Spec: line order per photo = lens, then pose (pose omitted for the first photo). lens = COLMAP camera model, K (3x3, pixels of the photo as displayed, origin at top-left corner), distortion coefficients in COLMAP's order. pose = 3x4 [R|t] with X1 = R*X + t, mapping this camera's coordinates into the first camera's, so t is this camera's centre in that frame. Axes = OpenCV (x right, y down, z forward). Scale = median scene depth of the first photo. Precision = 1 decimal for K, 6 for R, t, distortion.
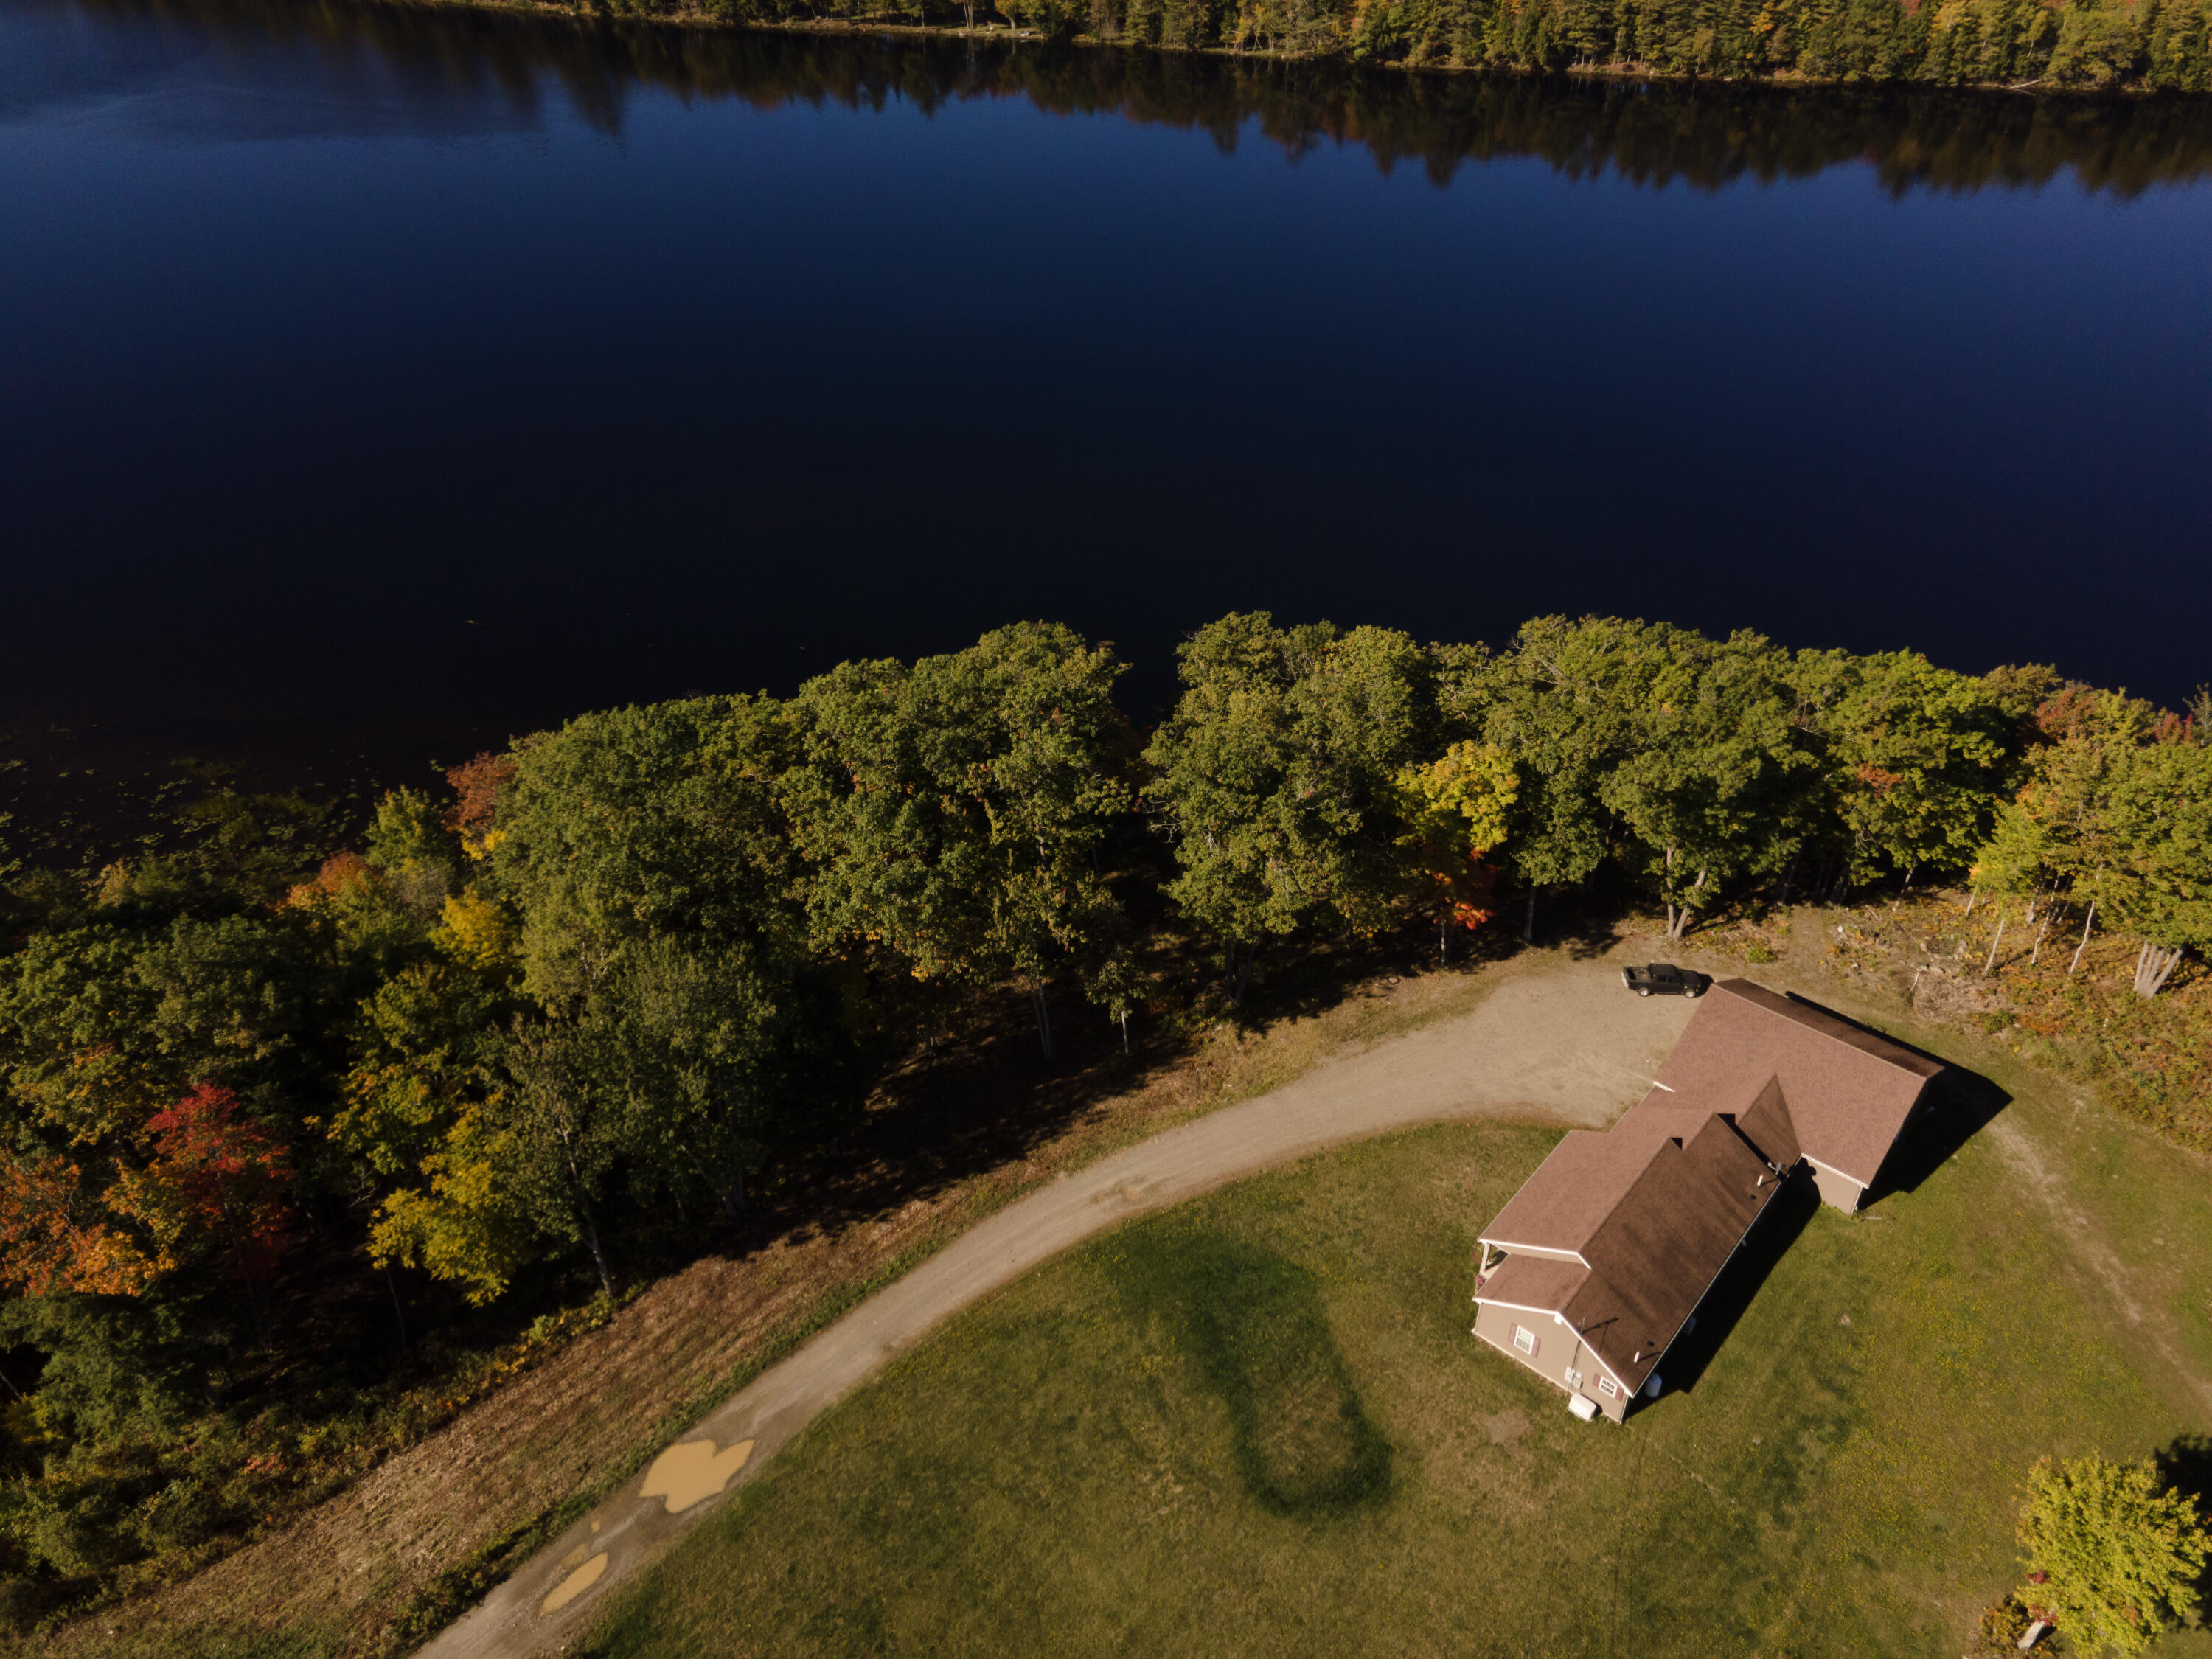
lens RADIAL K [[1596.4, 0, 1111.7], [0, 1596.4, 824.7], [0, 0, 1]] dist [0.024868, 0.048070]
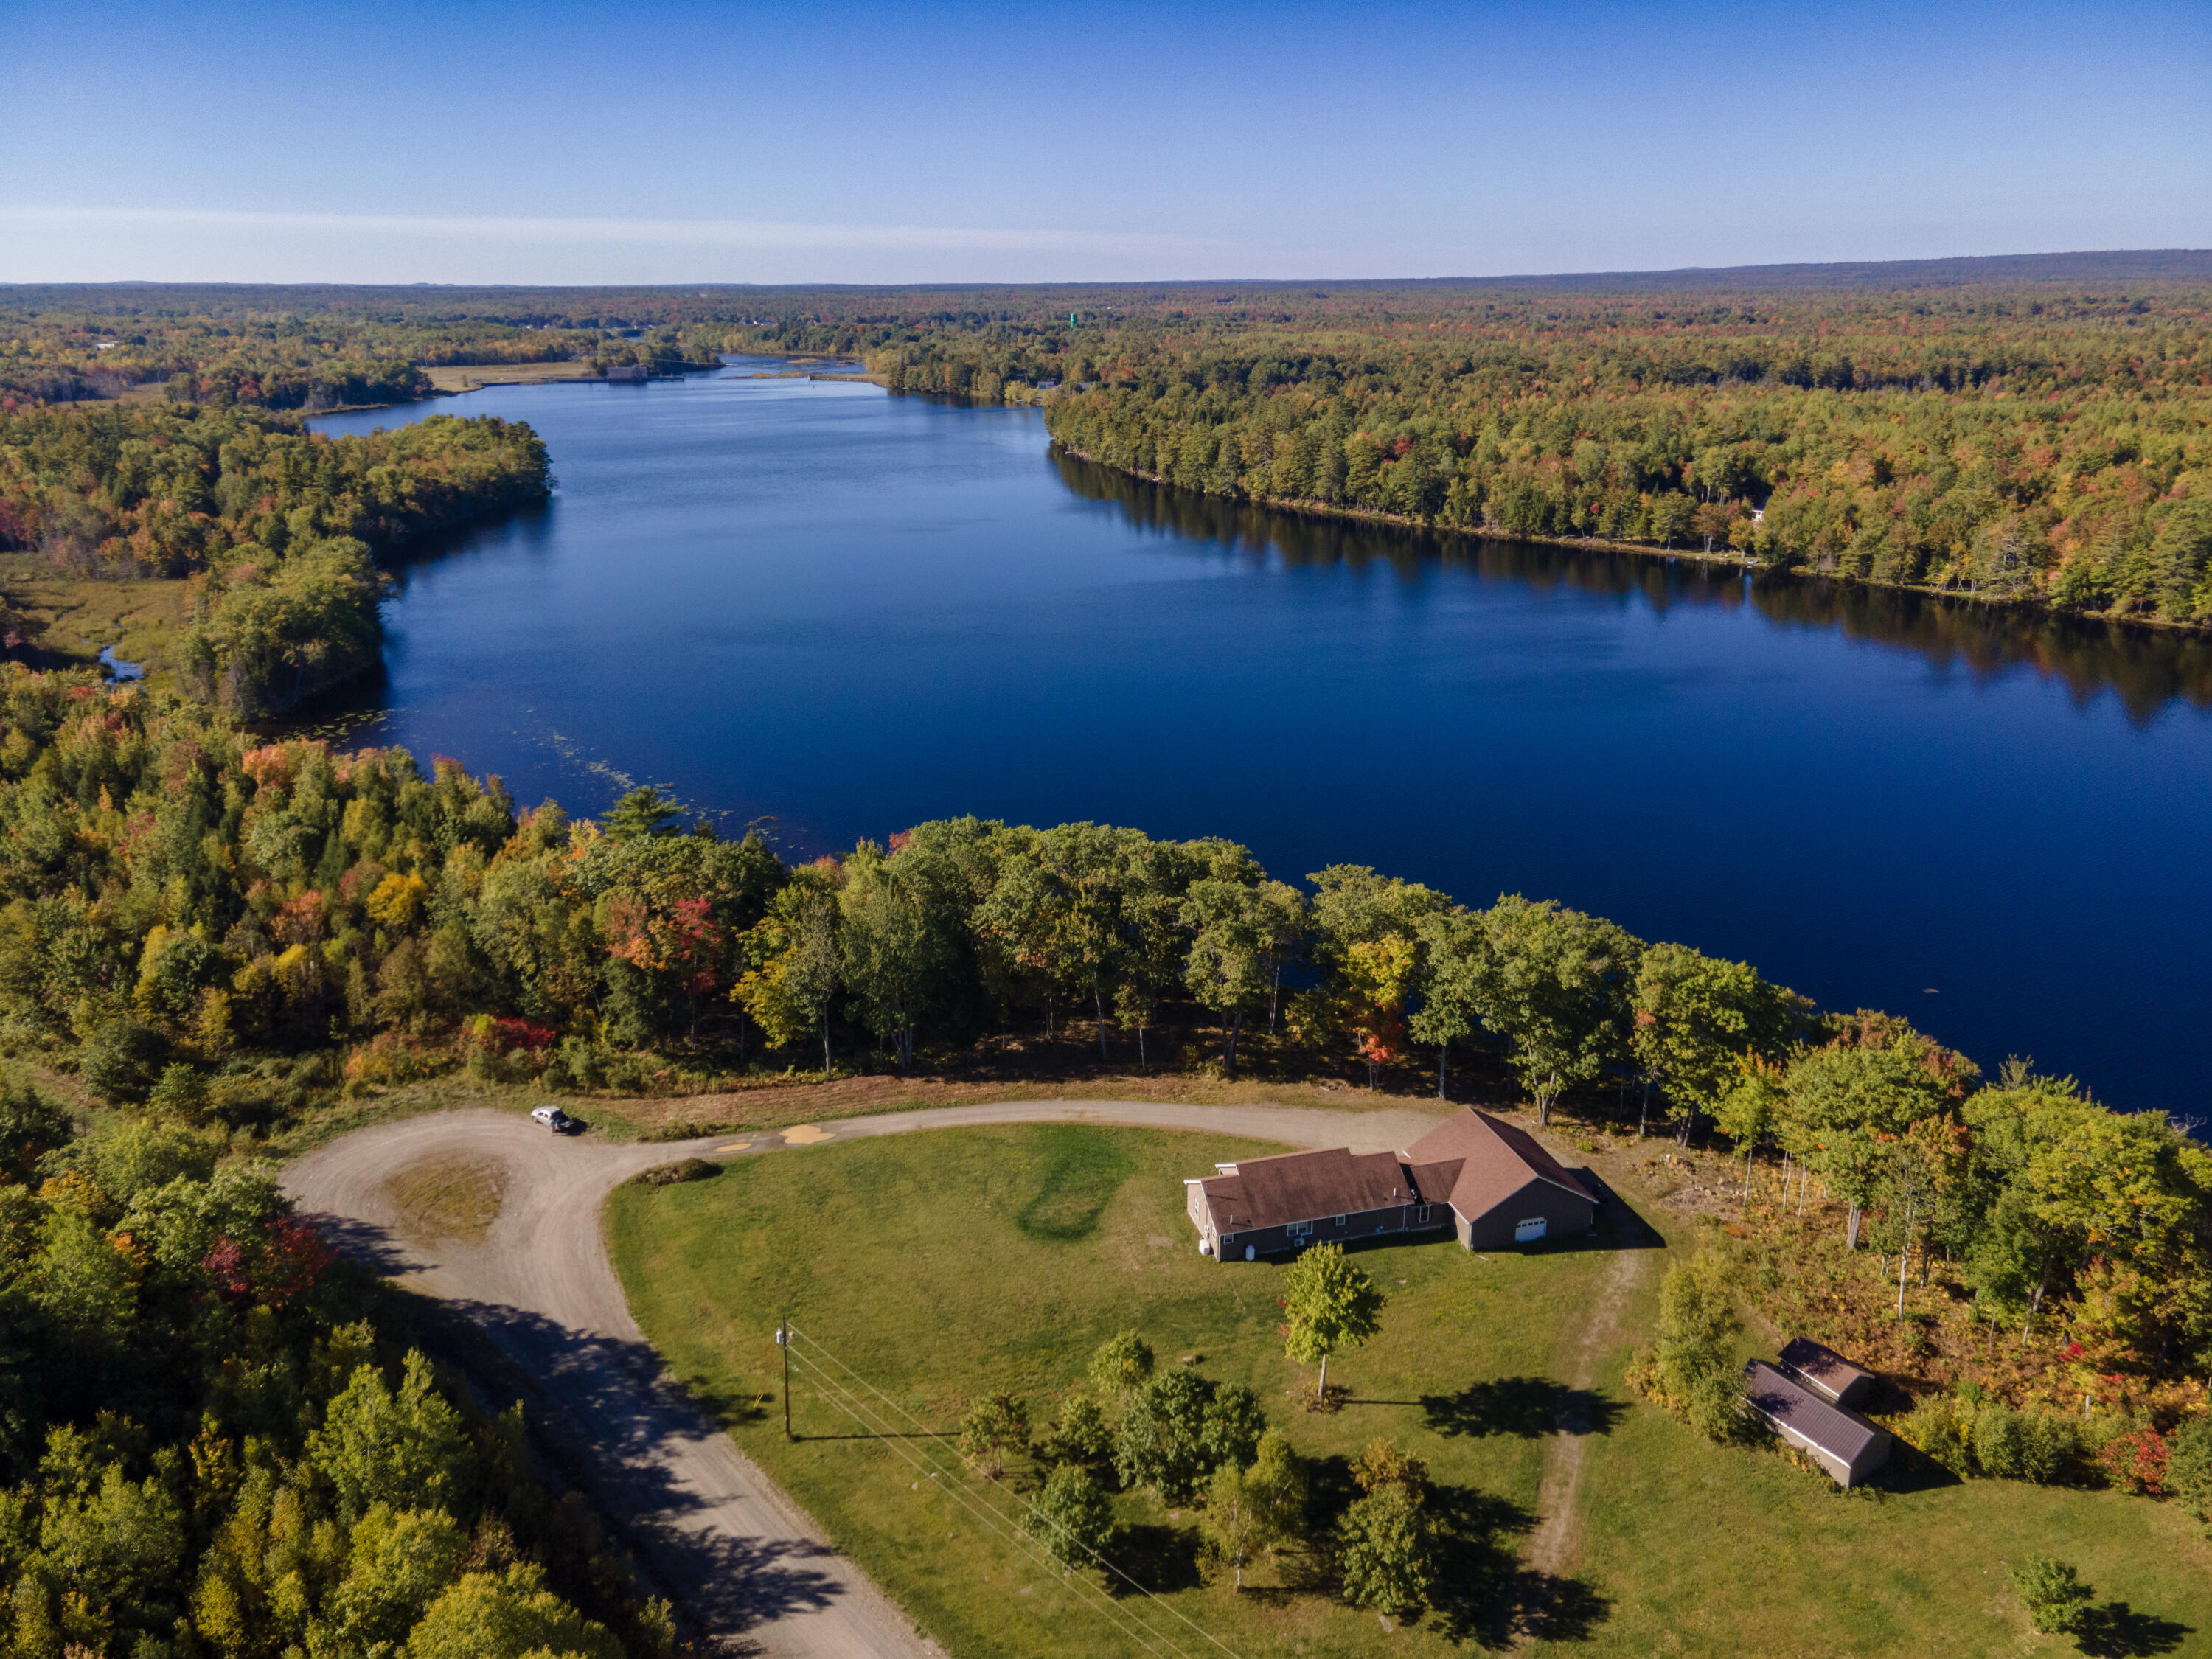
lens RADIAL K [[1596.4, 0, 1111.7], [0, 1596.4, 824.7], [0, 0, 1]] dist [0.024868, 0.048070]
pose [[0.834529, 0.175837, -0.522152, 0.352711], [-0.316782, 0.928528, -0.193609, 0.106213], [0.450789, 0.326981, 0.830586, -0.207014]]
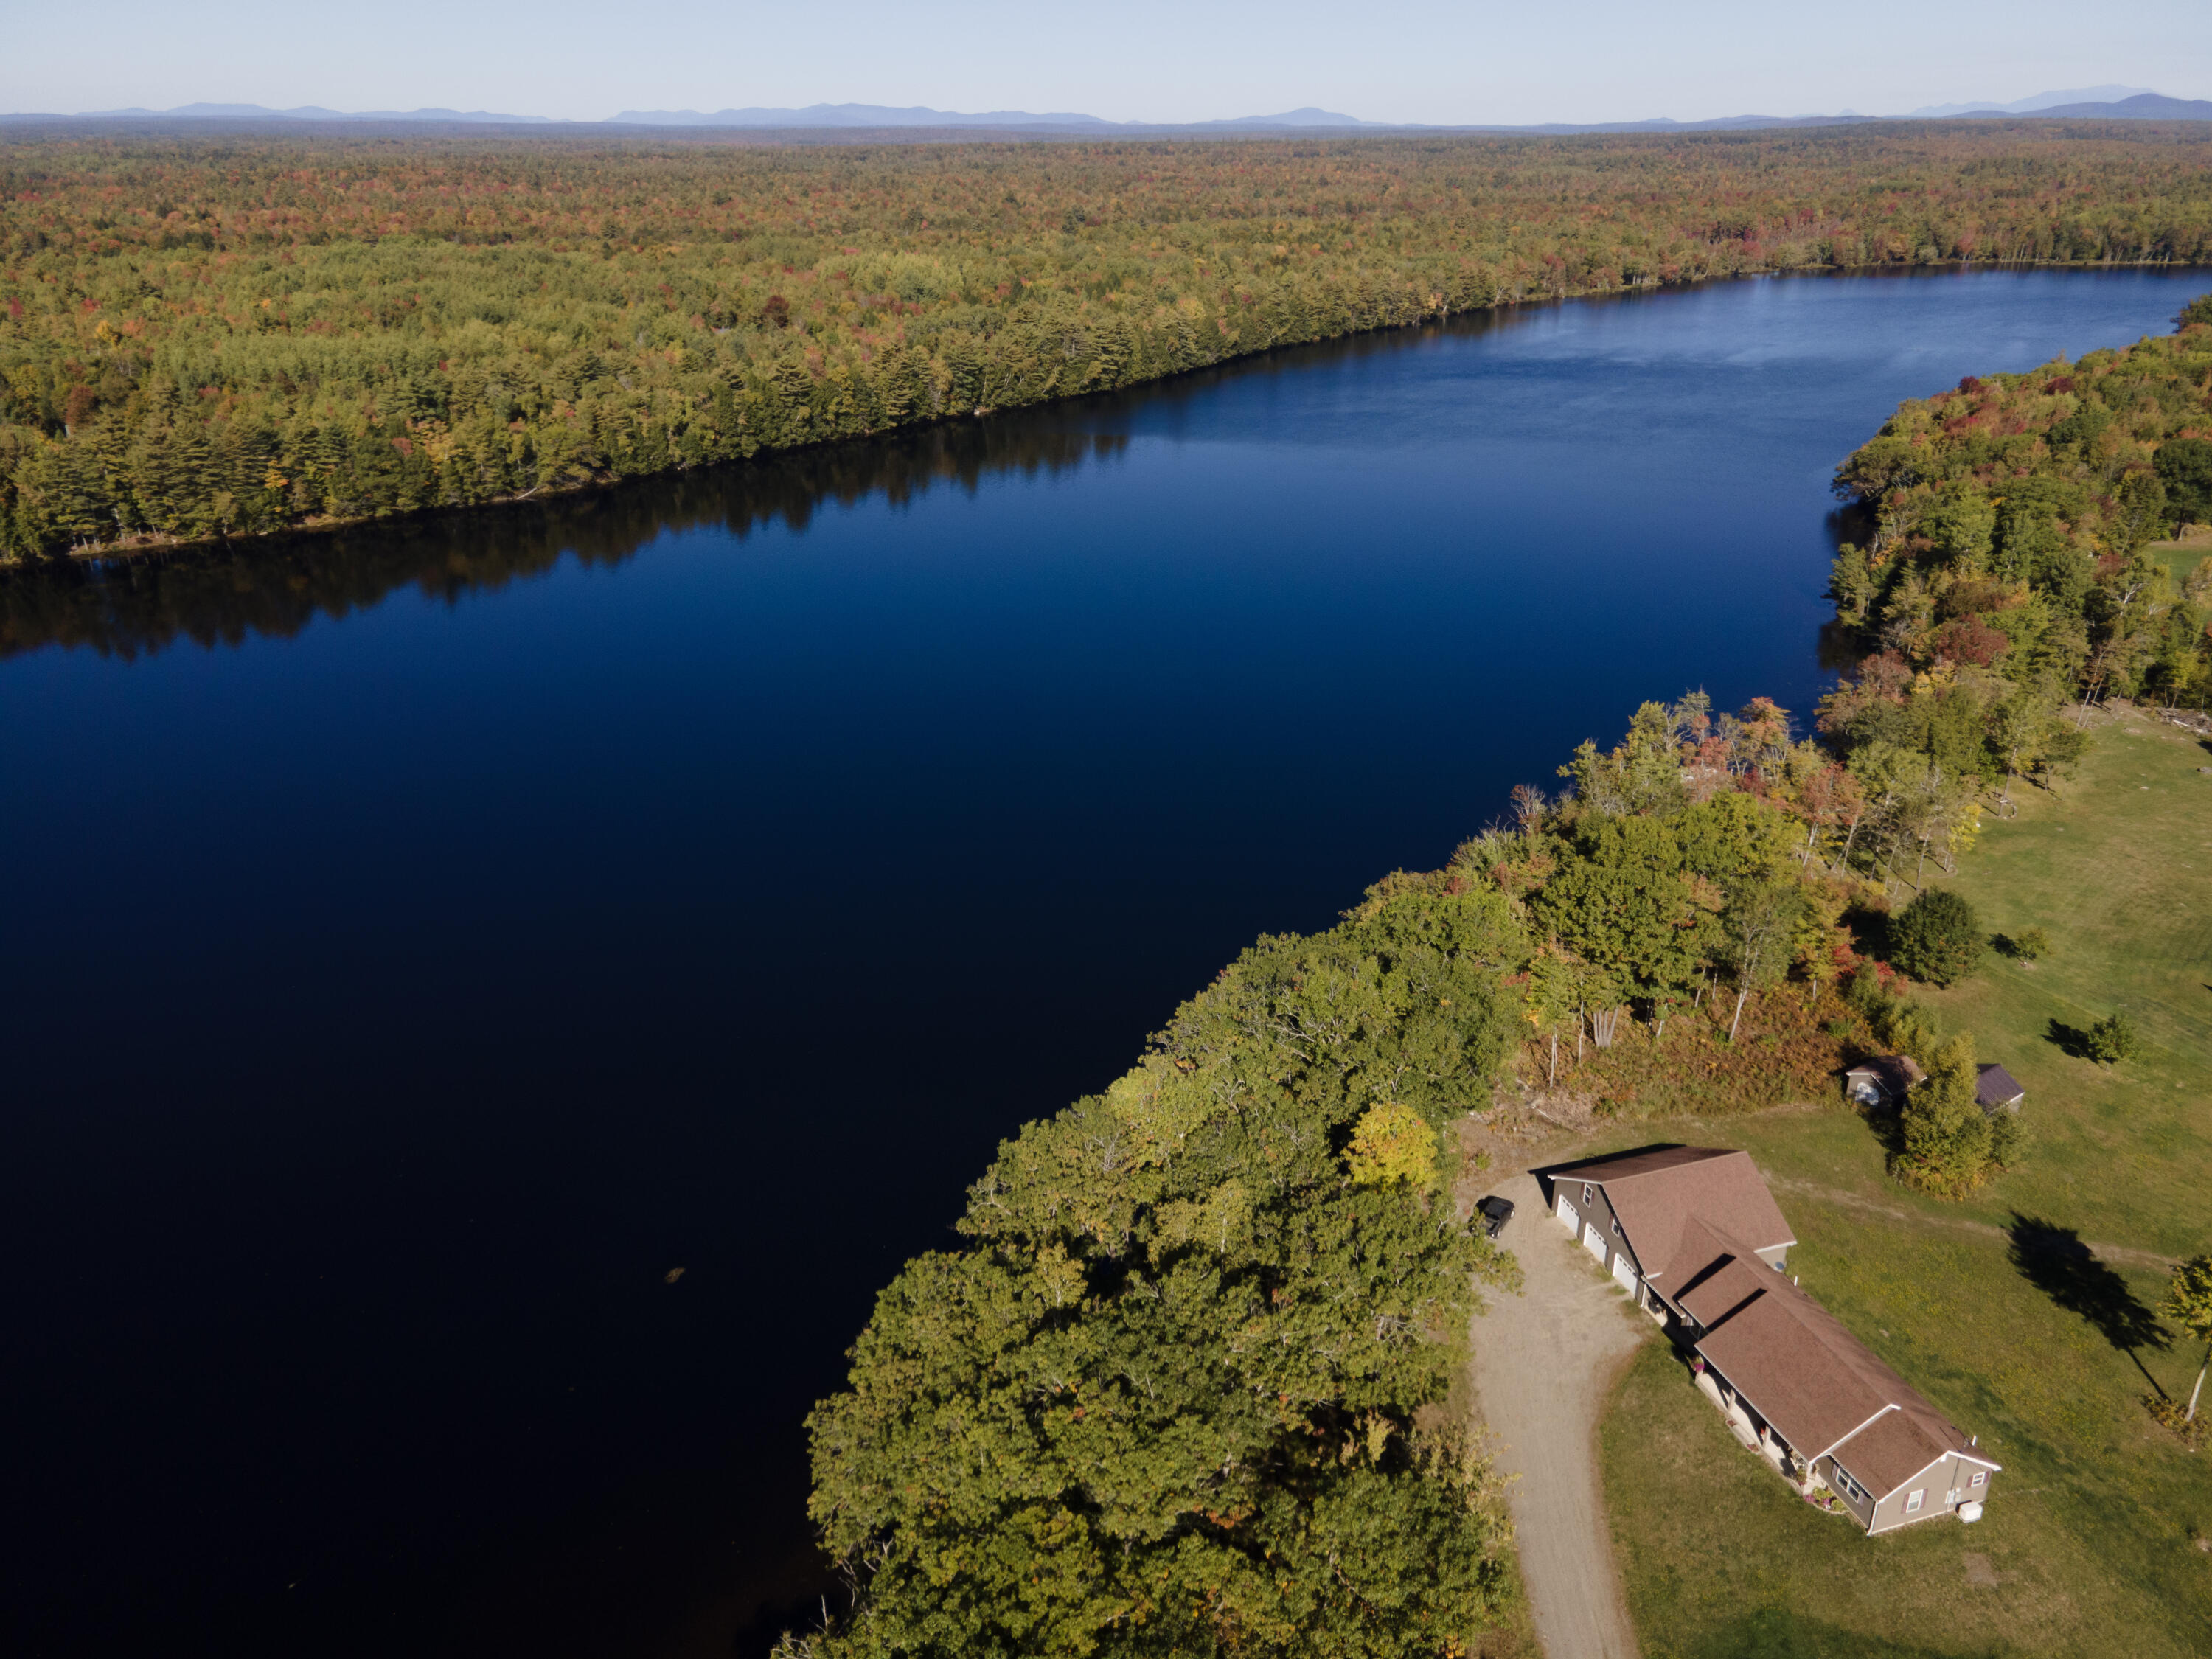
lens RADIAL K [[1595.8, 0, 1113.2], [0, 1595.8, 818.8], [0, 0, 1]] dist [0.030932, 0.020796]
pose [[0.509800, -0.331683, 0.793782, -0.284136], [0.495700, 0.867375, 0.044074, -0.156663], [-0.703126, 0.371009, 0.606603, 0.181836]]
